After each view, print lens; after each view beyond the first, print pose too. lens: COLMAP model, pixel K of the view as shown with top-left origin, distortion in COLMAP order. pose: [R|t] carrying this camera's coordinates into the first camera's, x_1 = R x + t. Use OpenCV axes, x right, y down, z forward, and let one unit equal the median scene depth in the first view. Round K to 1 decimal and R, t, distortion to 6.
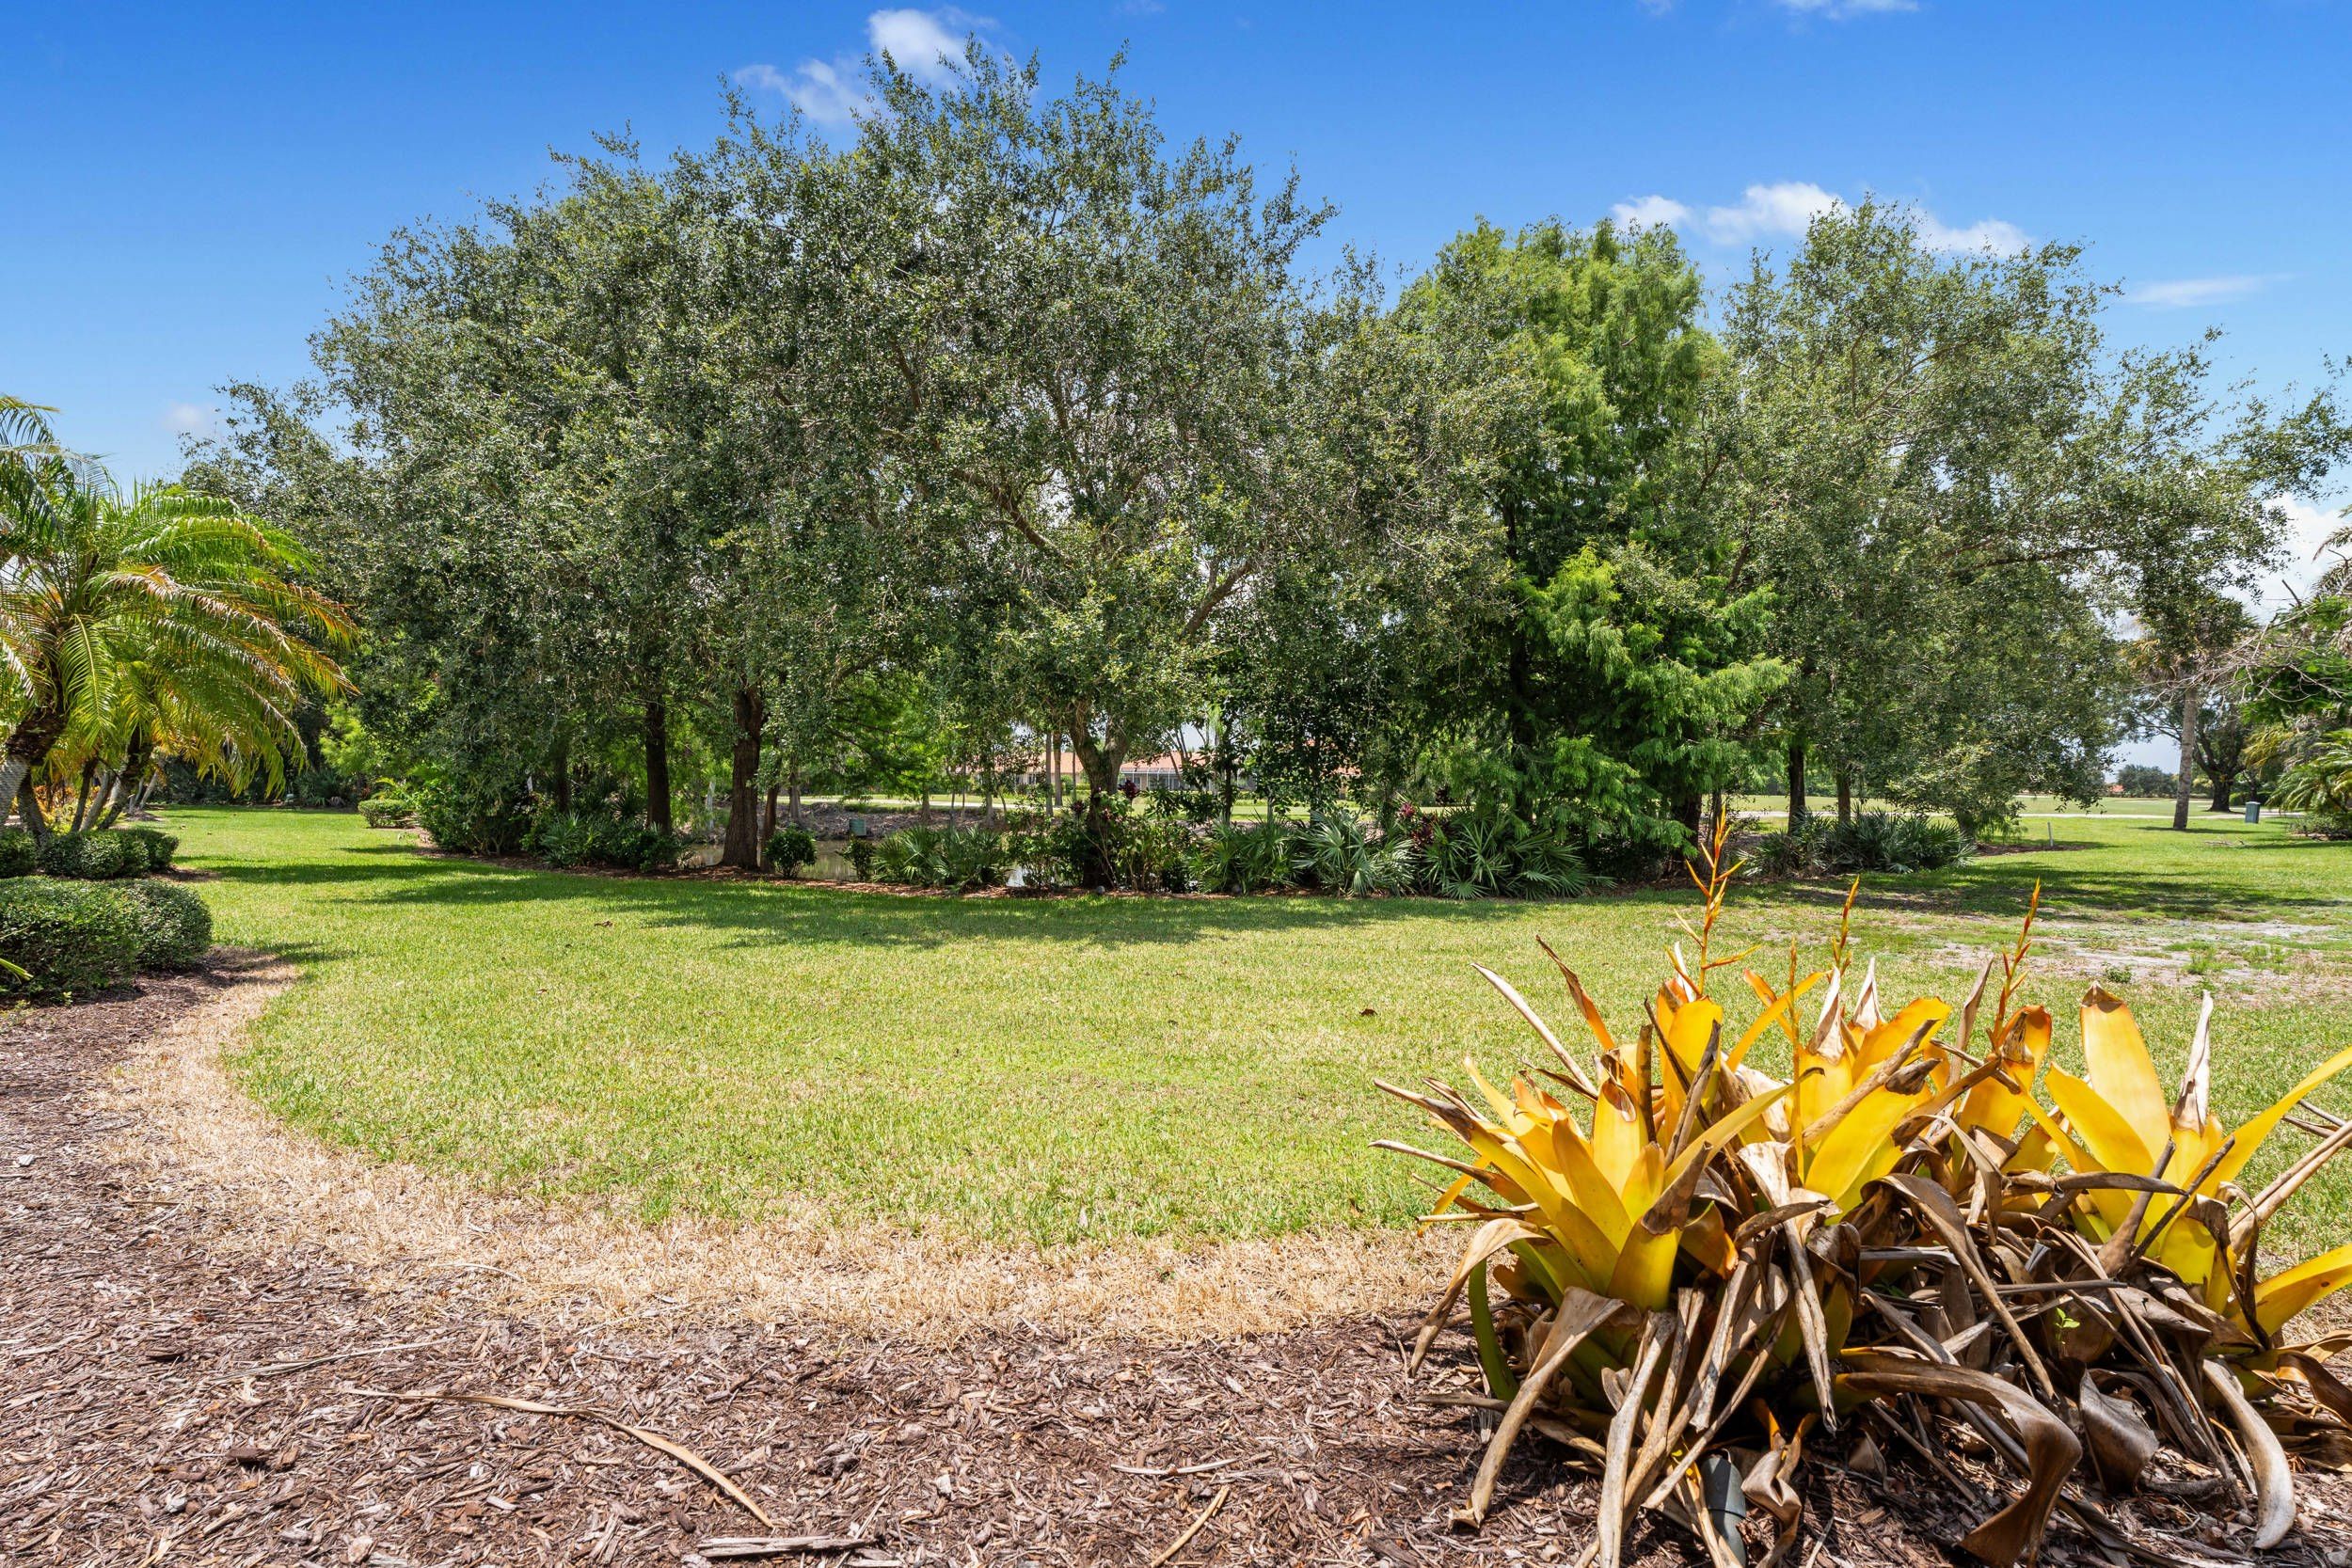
lens RADIAL K [[1028.7, 0, 1168.1], [0, 1028.7, 798.5], [0, 0, 1]] dist [0.000956, -0.003555]
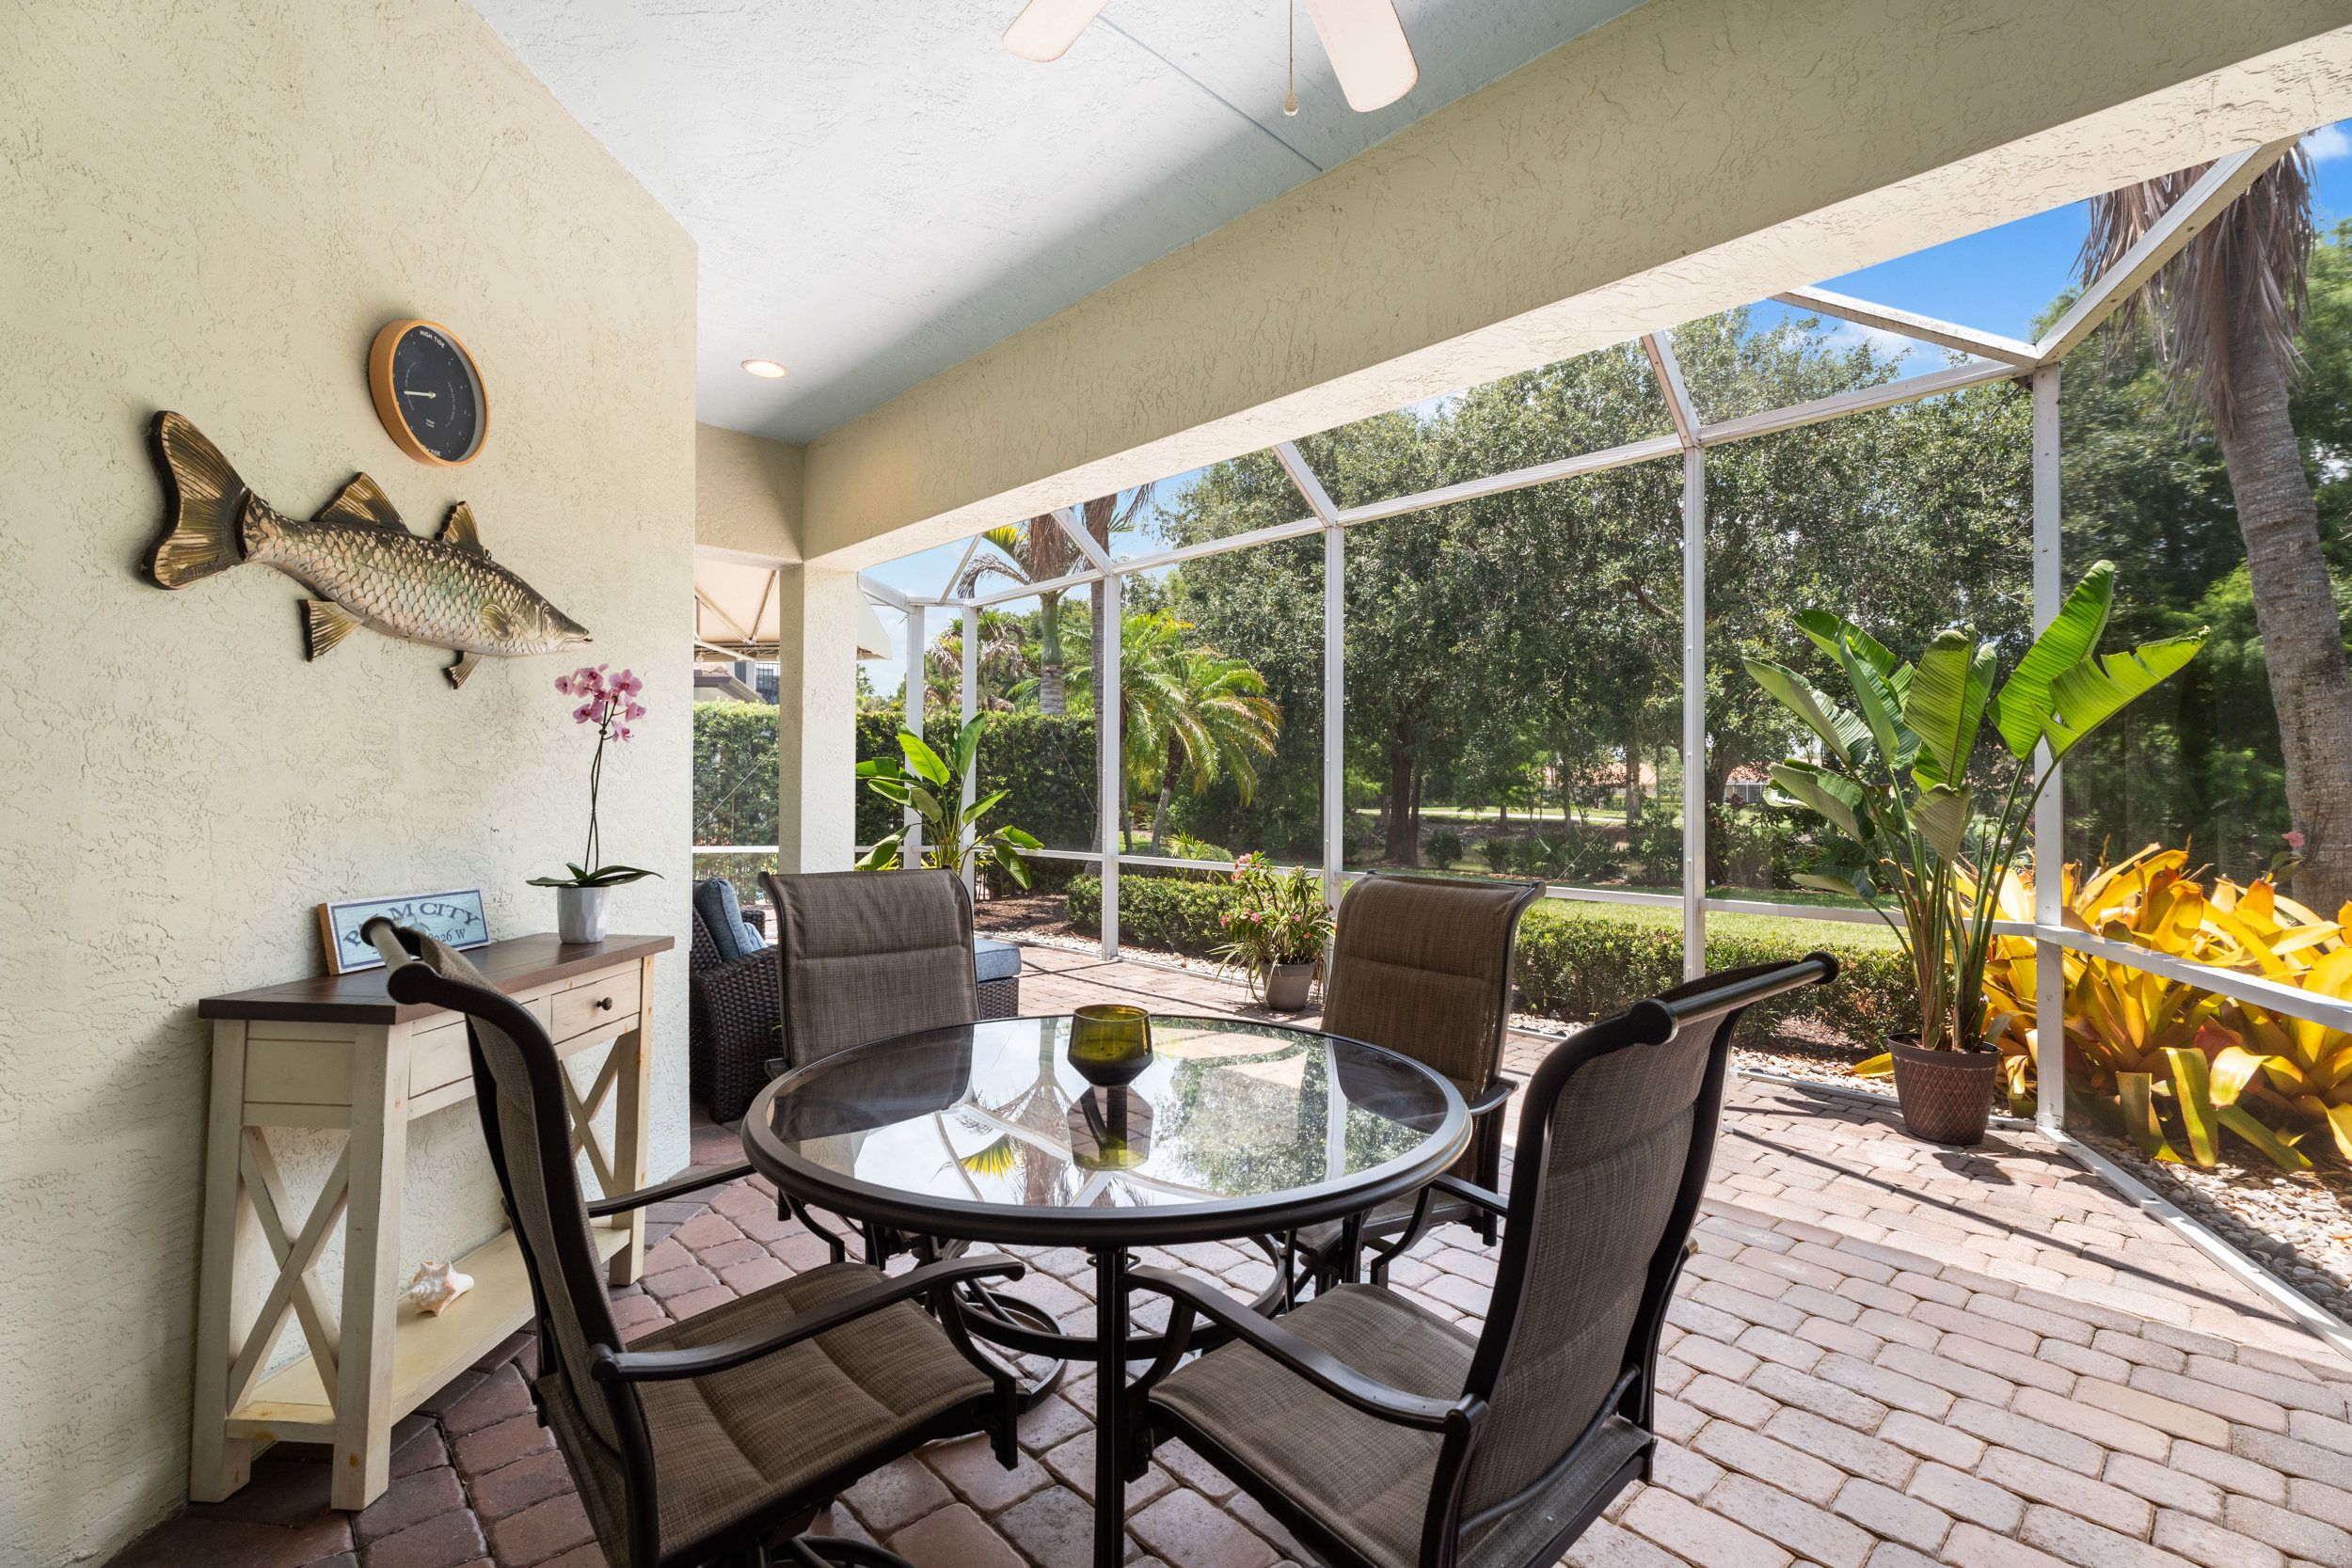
lens RADIAL K [[976.6, 0, 1176.0], [0, 976.6, 784.0], [0, 0, 1]] dist [-0.052351, 0.029272]
pose [[0.851425, -0.010370, -0.524375, -0.006093], [-0.004277, 0.999634, -0.026713, 0.004118], [0.524460, 0.024987, 0.851069, -0.348840]]
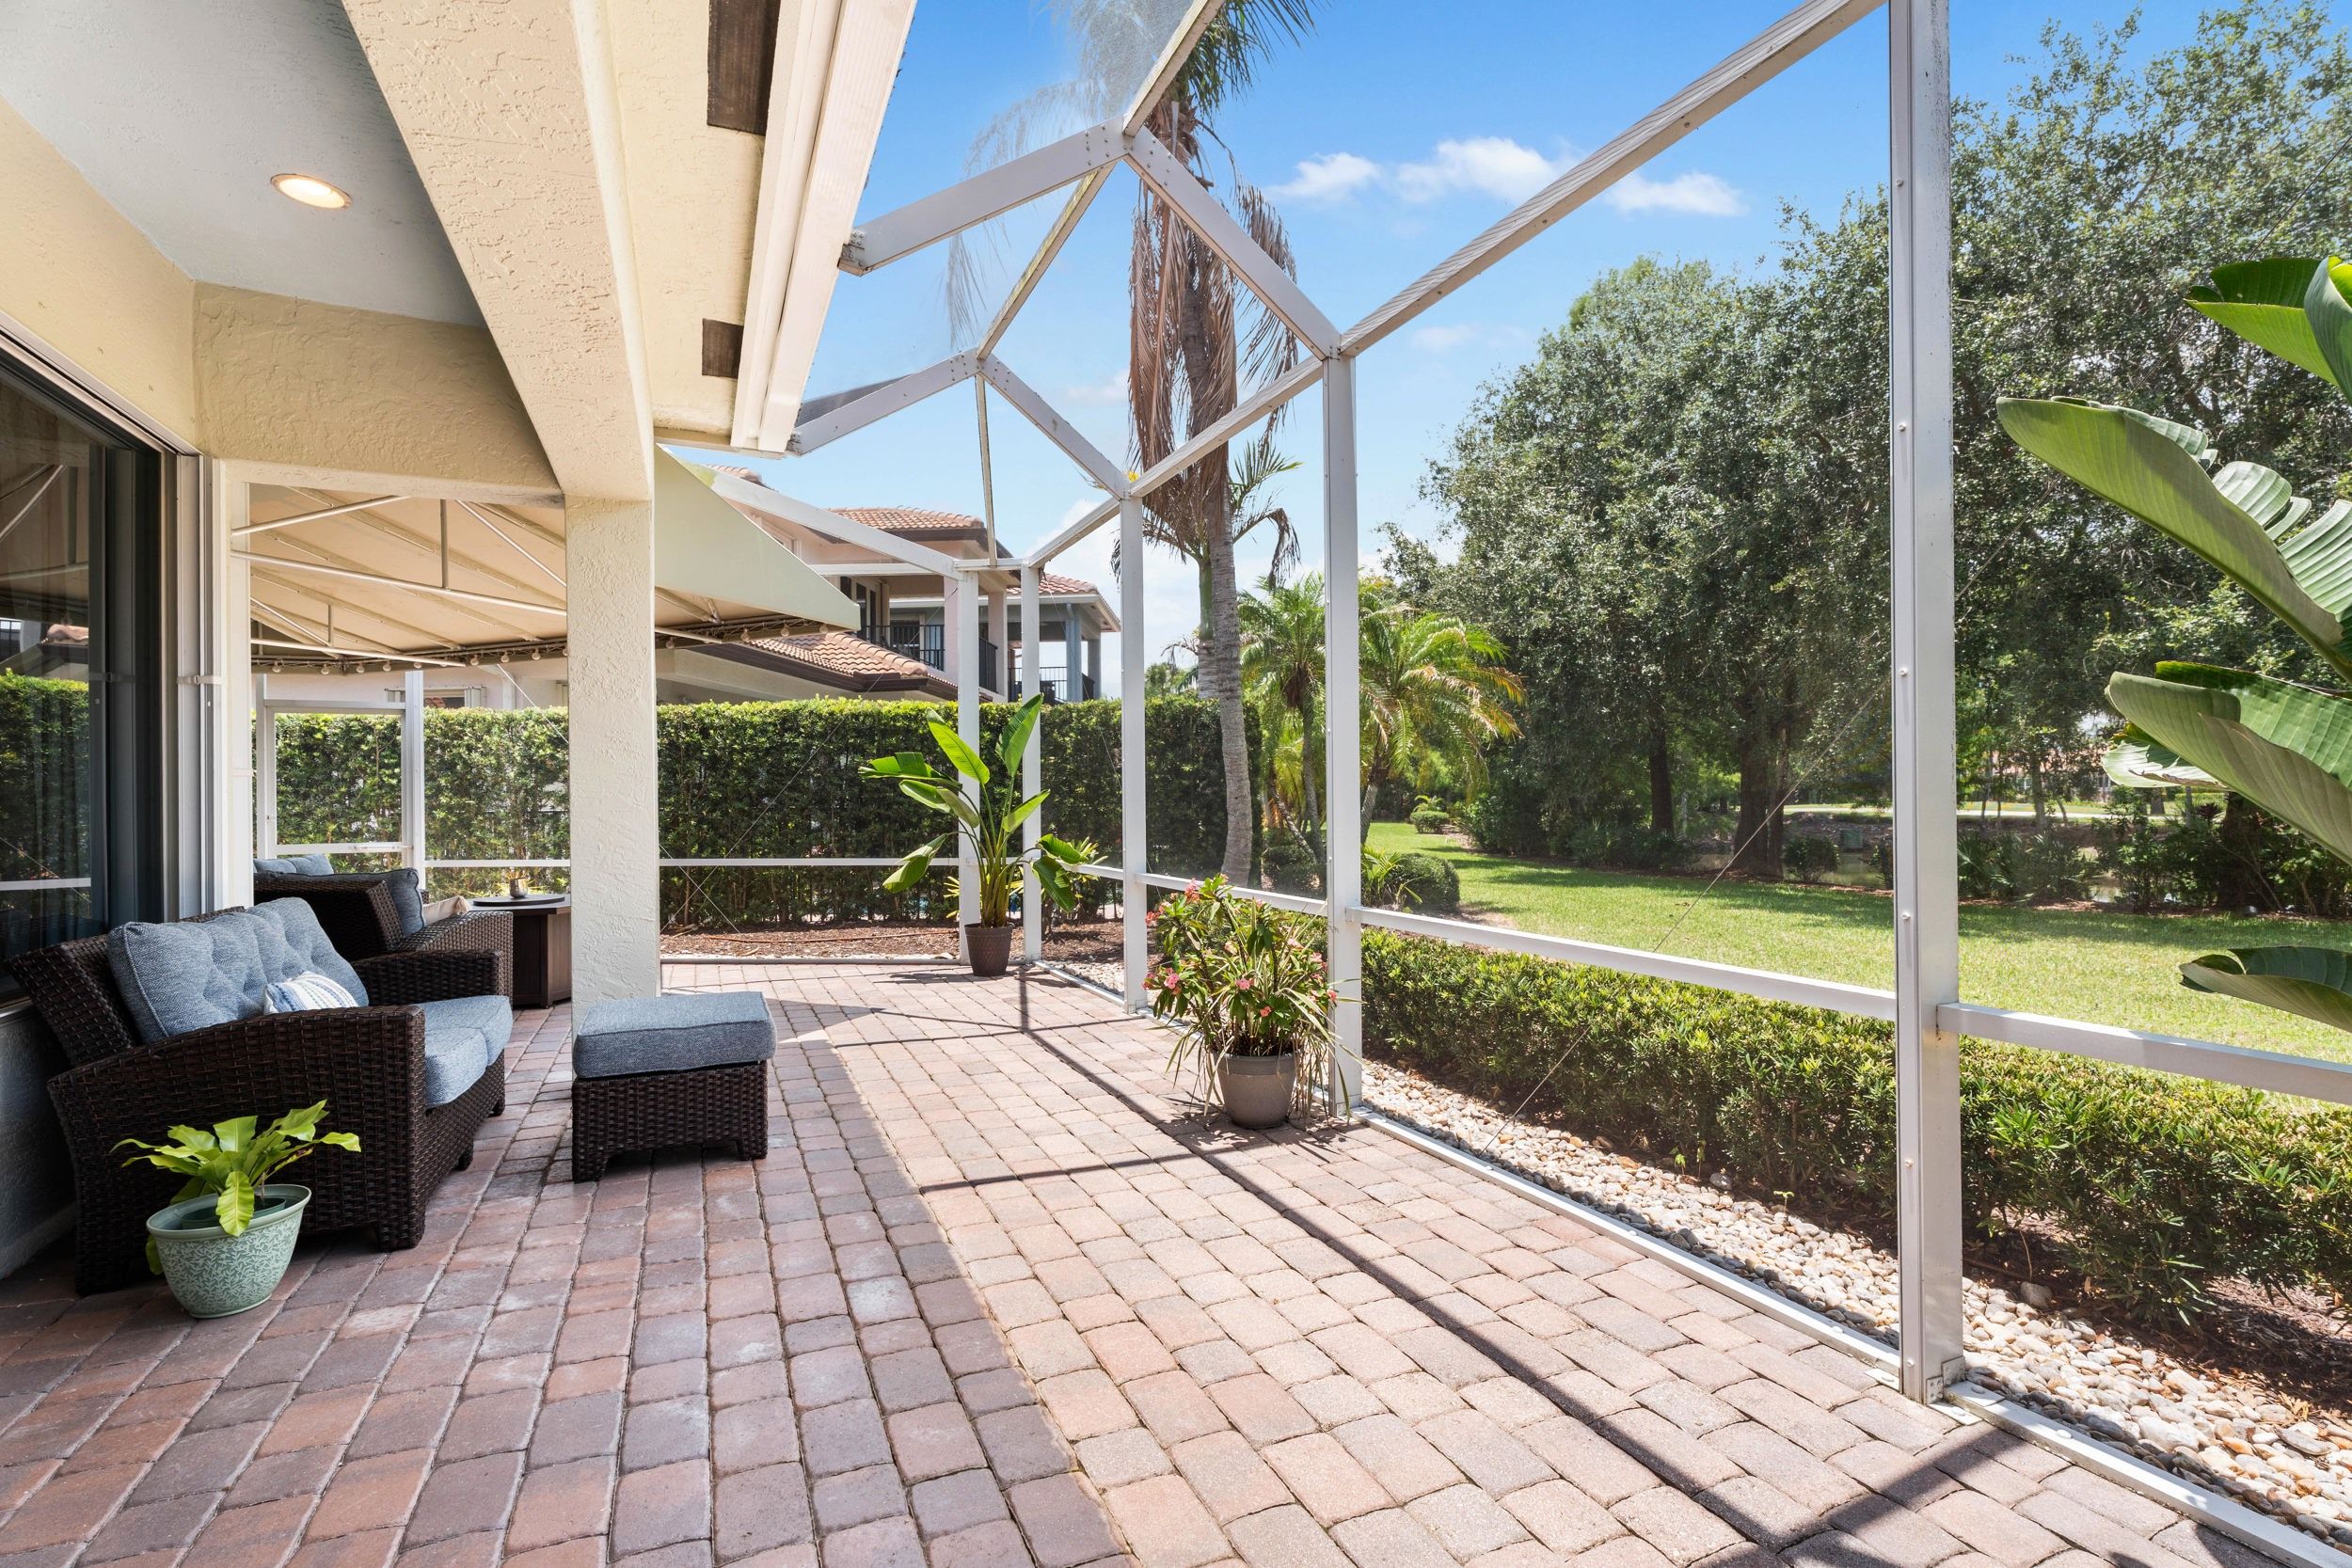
lens RADIAL K [[1028.7, 0, 1168.1], [0, 1028.7, 798.5], [0, 0, 1]] dist [0.000956, -0.003555]
pose [[0.640919, -0.016541, -0.767431, 0.012620], [0.008412, 0.999859, -0.014525, 0.004355], [0.767563, 0.002854, 0.640967, -0.199862]]
